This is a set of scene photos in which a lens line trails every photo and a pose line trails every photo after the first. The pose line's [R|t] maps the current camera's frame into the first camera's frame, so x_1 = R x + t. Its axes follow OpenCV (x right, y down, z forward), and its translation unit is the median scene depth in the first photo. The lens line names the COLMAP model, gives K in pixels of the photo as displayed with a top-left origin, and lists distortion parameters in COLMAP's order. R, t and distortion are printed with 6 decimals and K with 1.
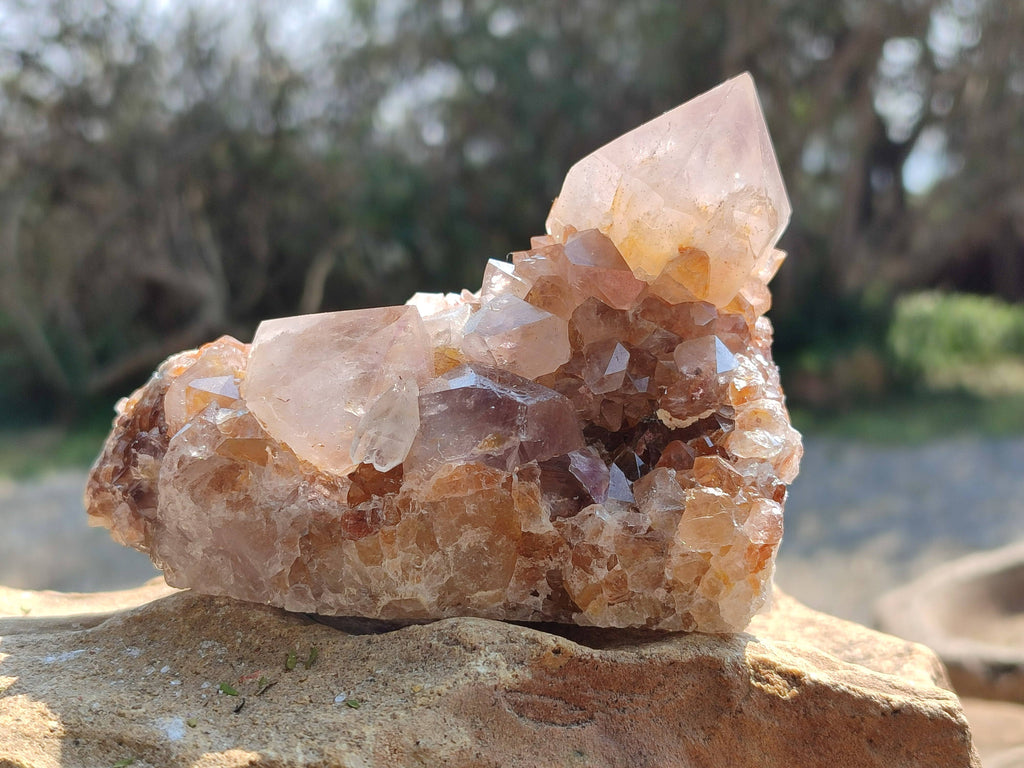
lens RADIAL K [[1533.2, 0, 512.0], [0, 1533.2, 384.0], [0, 0, 1]] dist [0.314008, -1.821440]
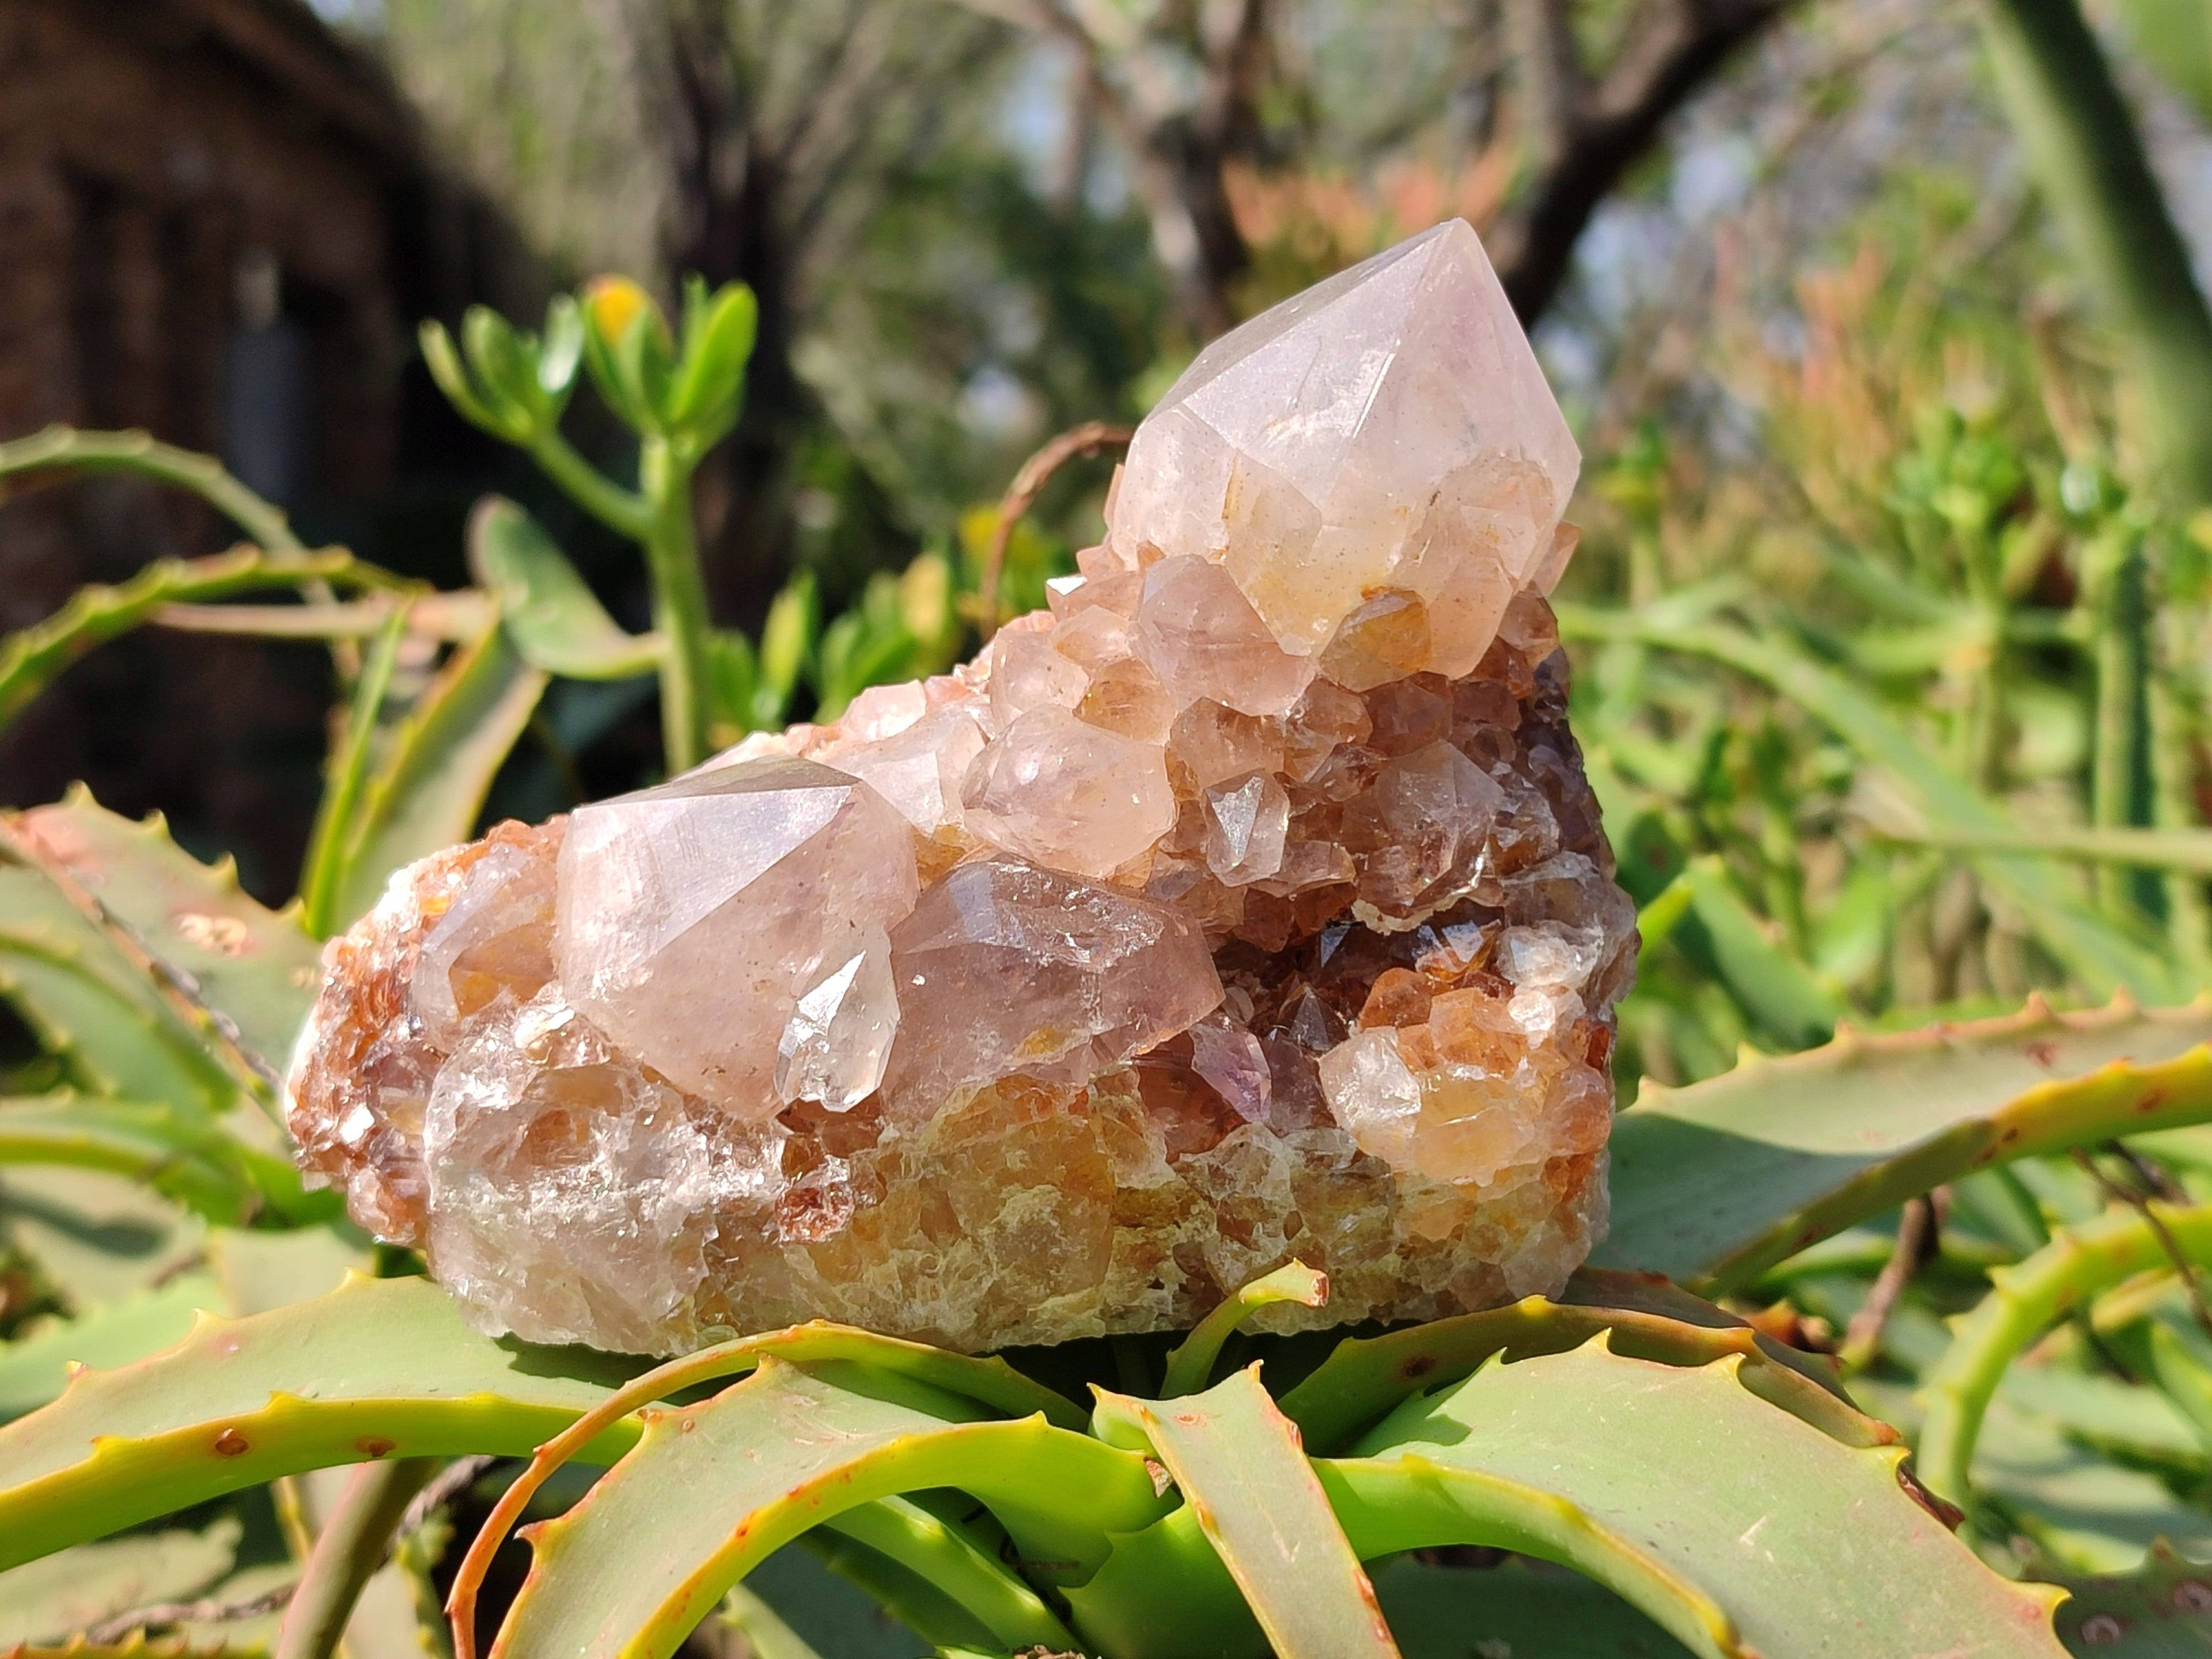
lens RADIAL K [[3311.9, 0, 1106.0], [0, 3311.9, 829.5], [0, 0, 1]] dist [0.314008, -1.821440]
pose [[0.992995, -0.113623, -0.032406, 0.053079], [0.117693, 0.975394, 0.186424, -0.234782], [0.010427, -0.188932, 0.981935, -0.098215]]
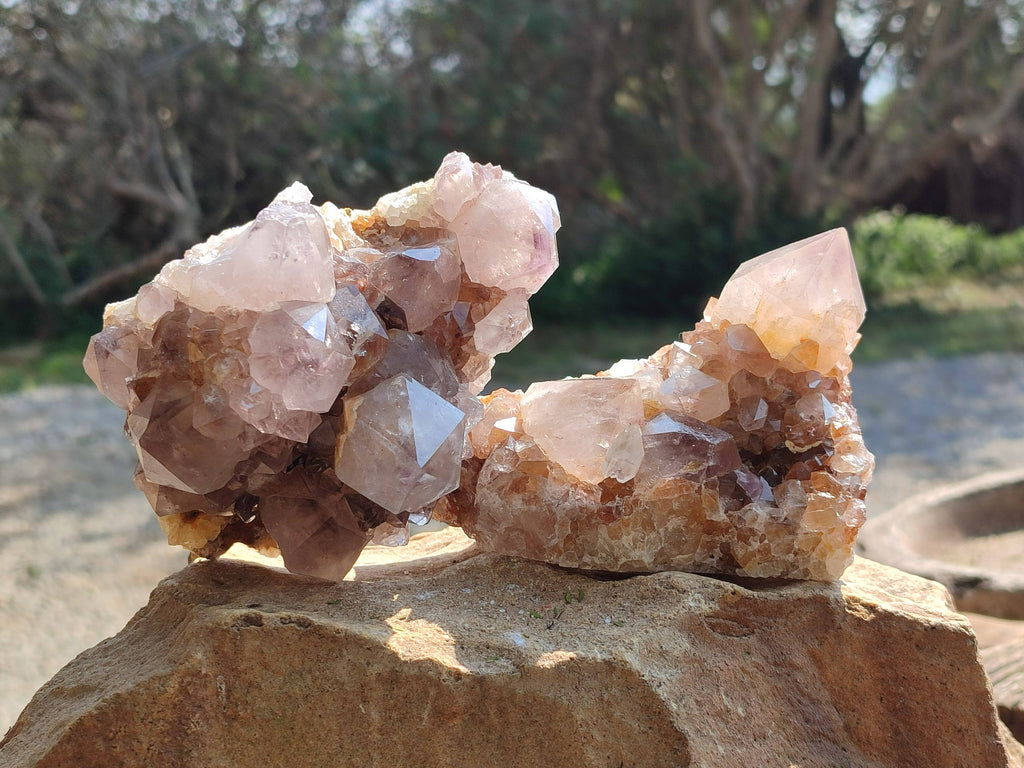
lens RADIAL K [[1533.2, 0, 512.0], [0, 1533.2, 384.0], [0, 0, 1]] dist [0.314008, -1.821440]
pose [[0.999520, 0.001667, 0.030935, -0.247090], [-0.003520, 0.998196, 0.059940, -0.142363], [-0.030779, -0.060020, 0.997723, -0.605551]]
